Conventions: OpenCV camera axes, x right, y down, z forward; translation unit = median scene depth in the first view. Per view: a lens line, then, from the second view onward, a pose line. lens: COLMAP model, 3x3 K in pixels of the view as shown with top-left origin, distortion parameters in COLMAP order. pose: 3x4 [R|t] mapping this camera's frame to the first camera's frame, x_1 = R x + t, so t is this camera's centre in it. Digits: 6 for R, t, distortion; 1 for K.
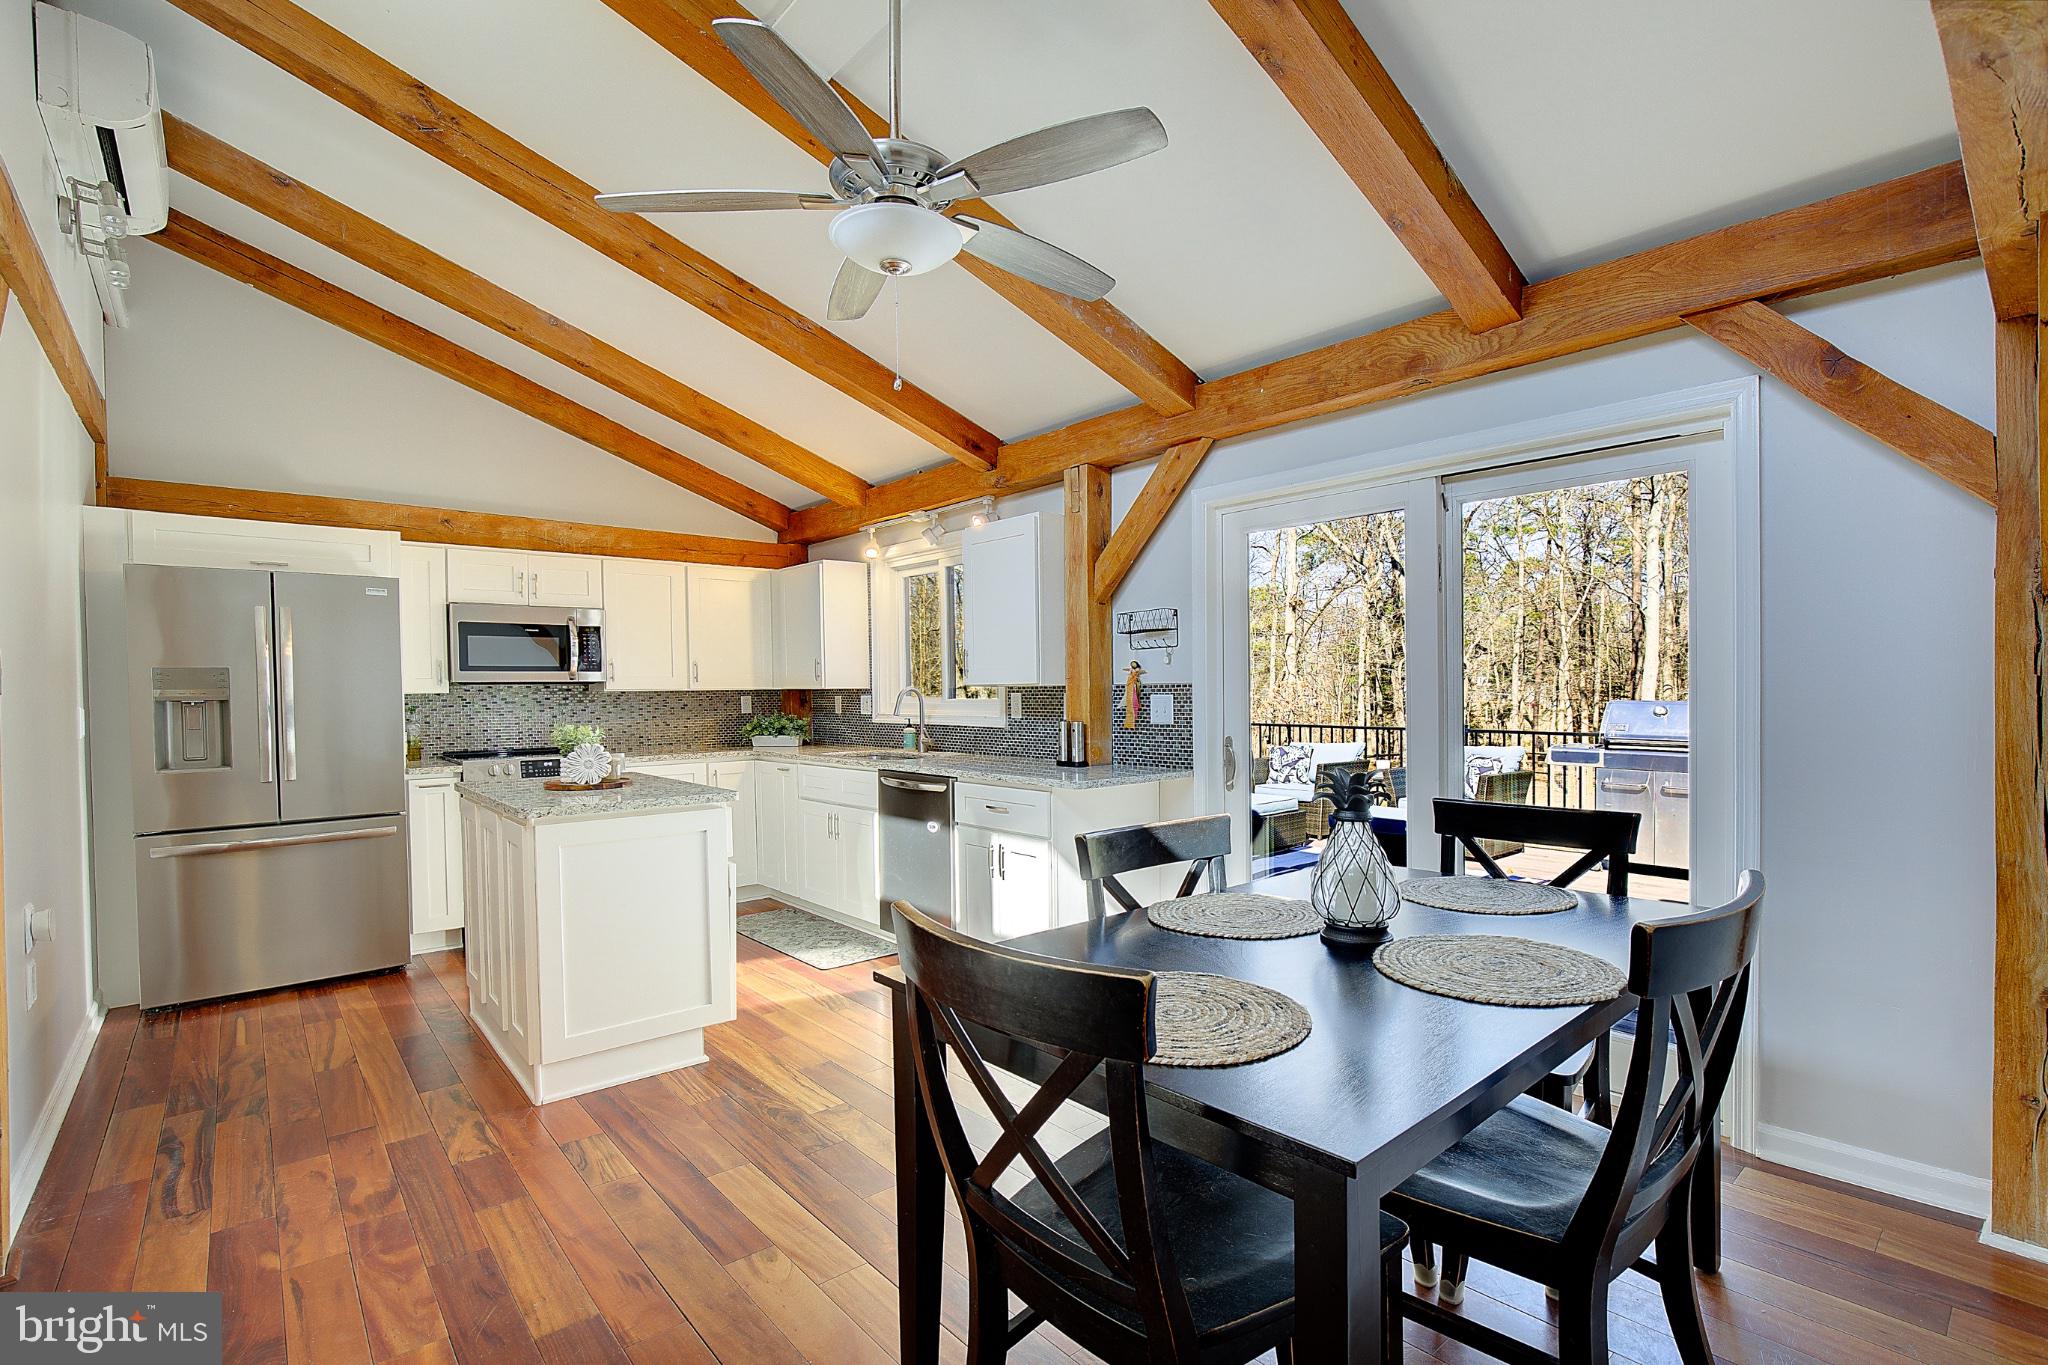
lens RADIAL K [[940.2, 0, 1032.1], [0, 940.2, 707.9], [0, 0, 1]] dist [-0.029867, 0.006572]
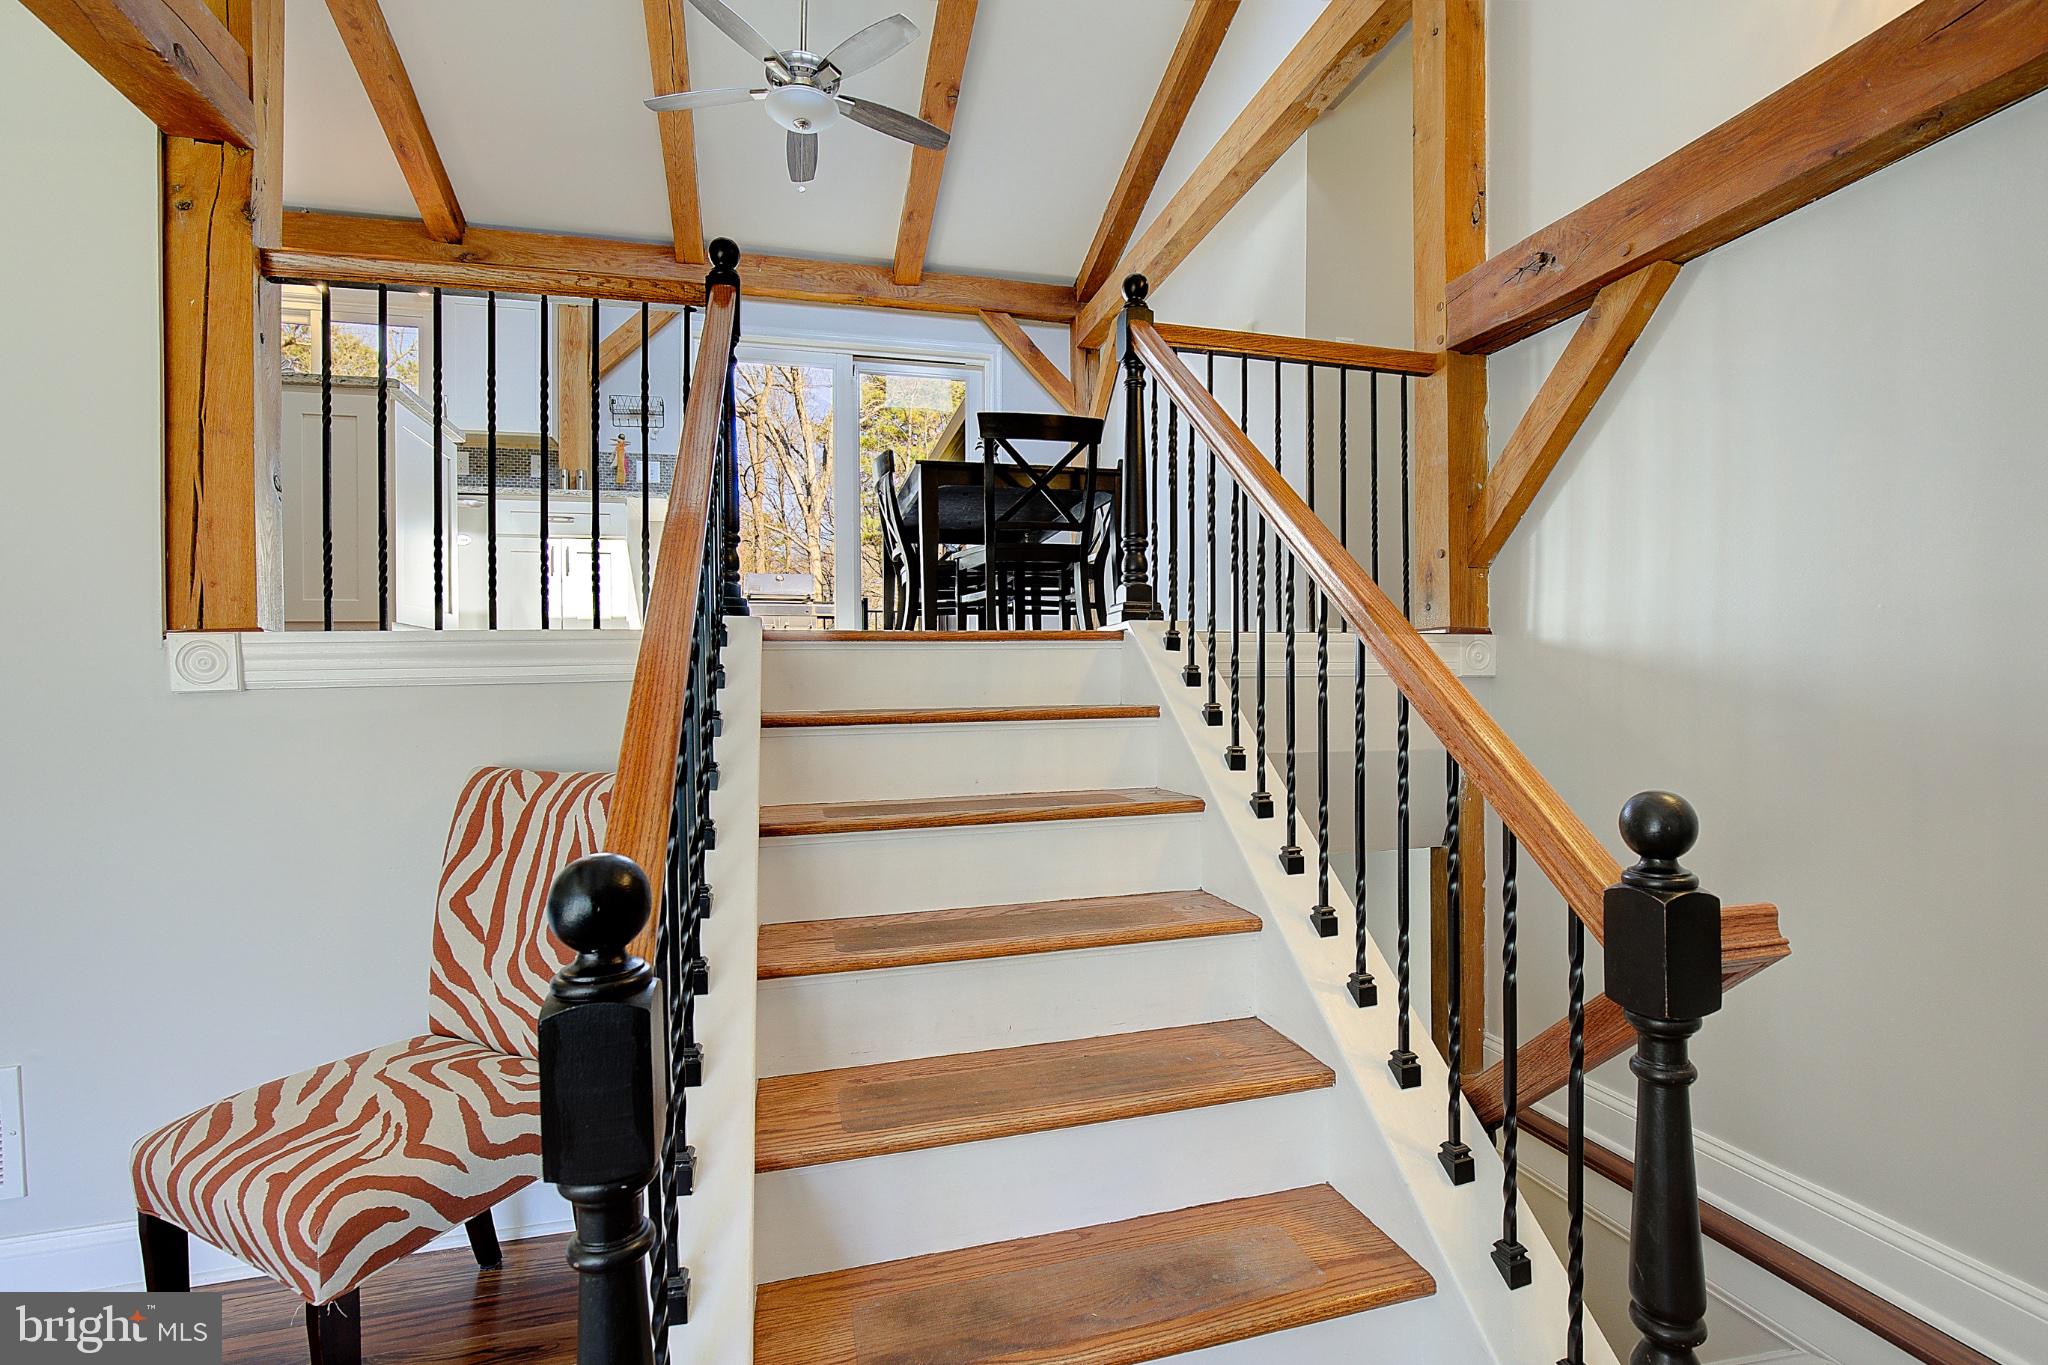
lens RADIAL K [[940.2, 0, 1024.5], [0, 940.2, 712.4], [0, 0, 1]] dist [-0.029867, 0.006572]
pose [[0.433547, -0.010185, 0.901073, -0.811861], [0.029175, 0.999571, -0.002738, 0.351474], [-0.900658, 0.027476, 0.433658, -0.059975]]
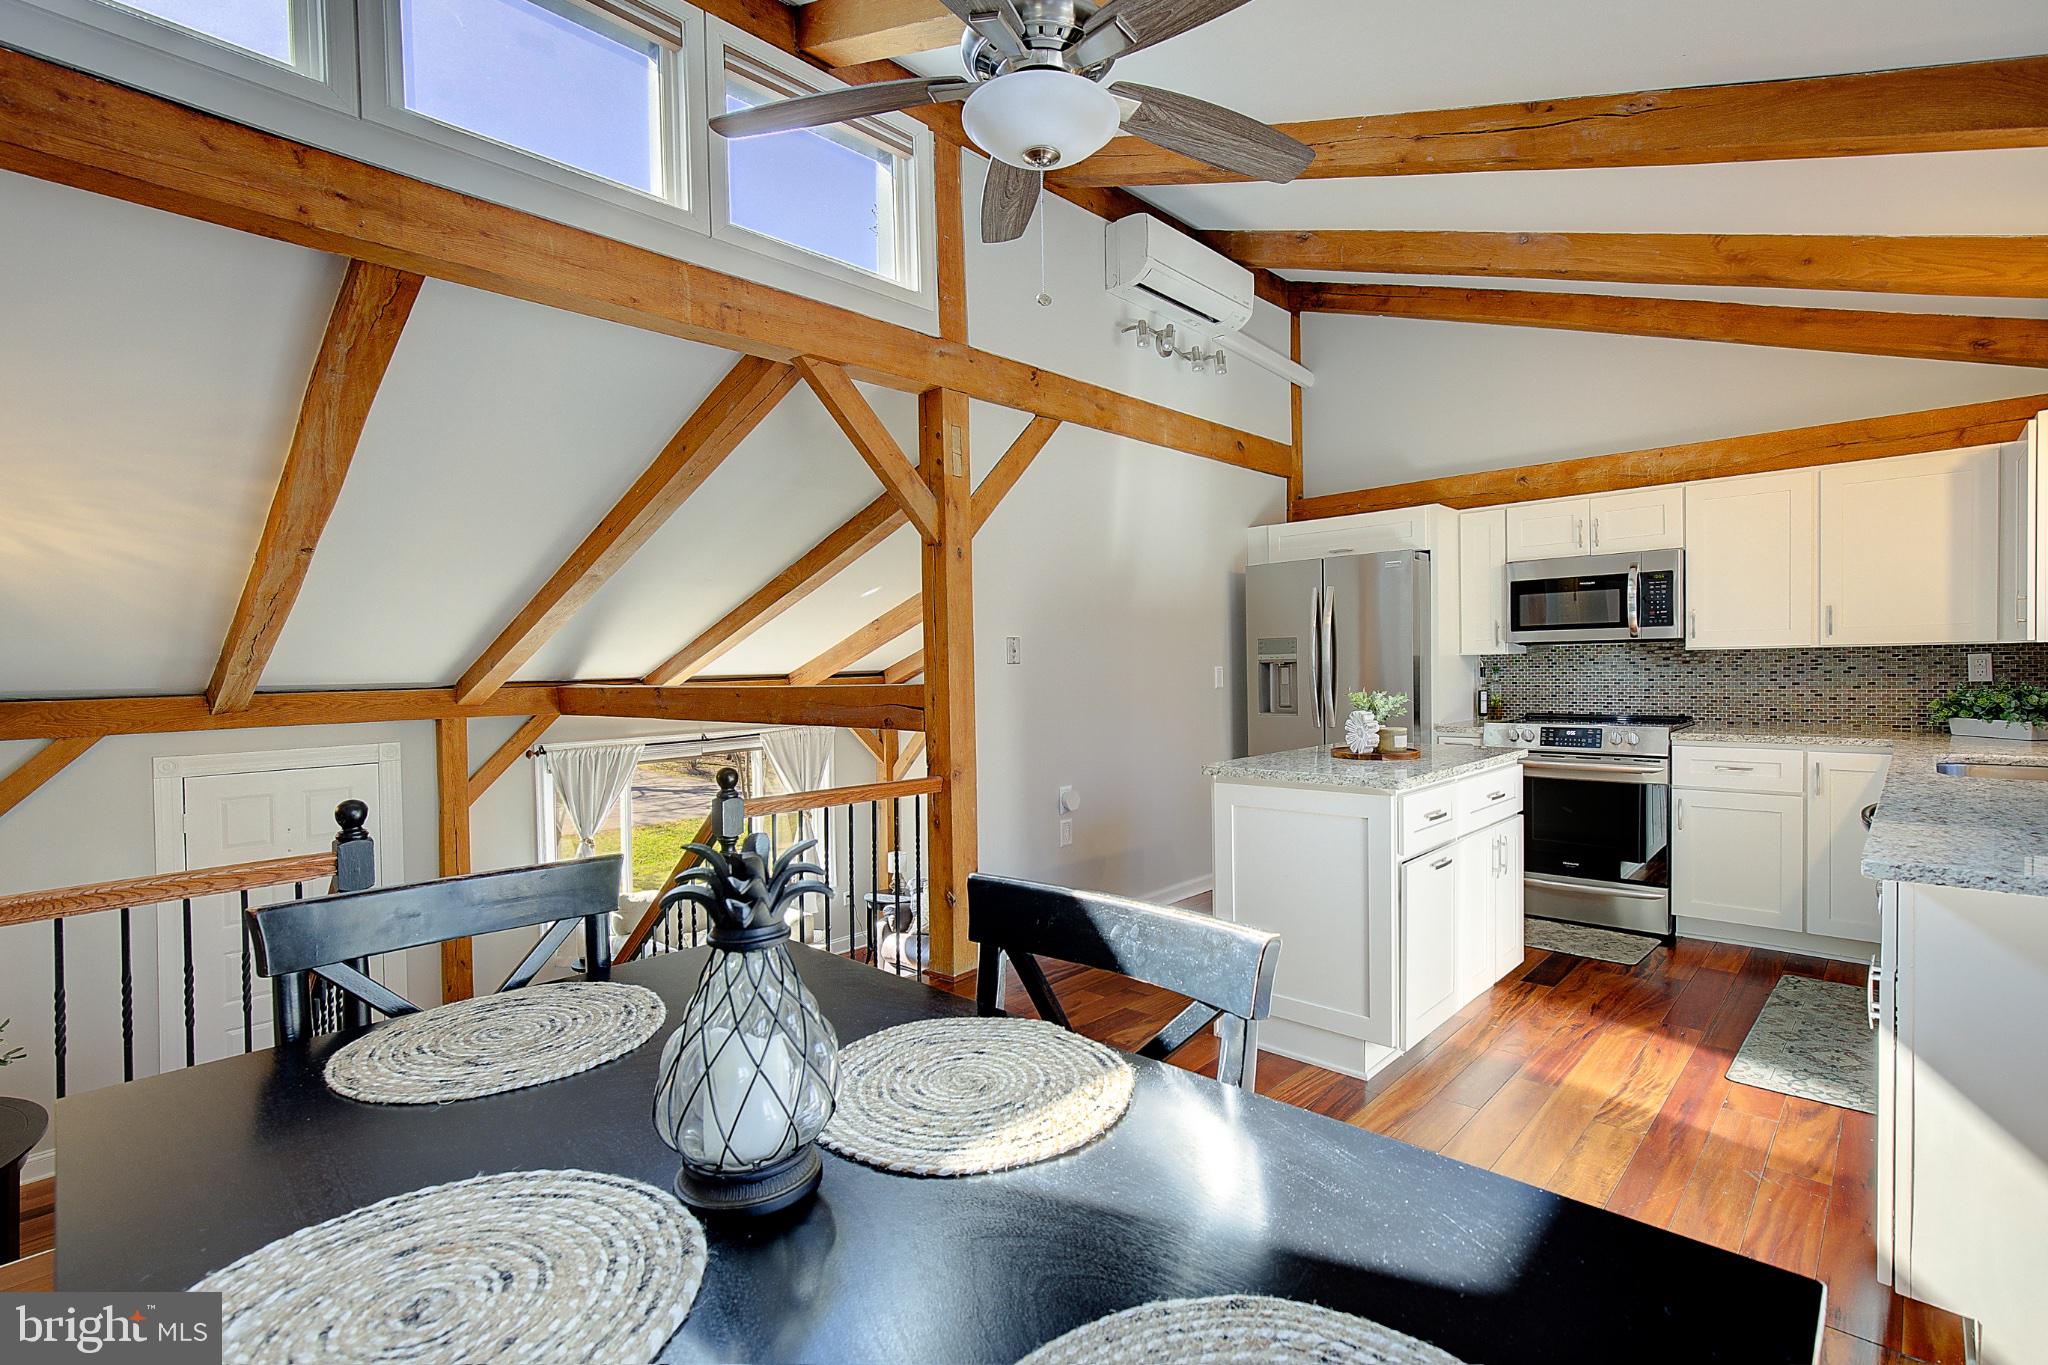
lens RADIAL K [[940.2, 0, 1038.5], [0, 940.2, 697.6], [0, 0, 1]] dist [-0.029867, 0.006572]
pose [[0.098496, 0.043789, -0.994174, 0.355380], [-0.001538, 0.999037, 0.043851, -0.014017], [0.995136, -0.002790, 0.098469, 0.465032]]
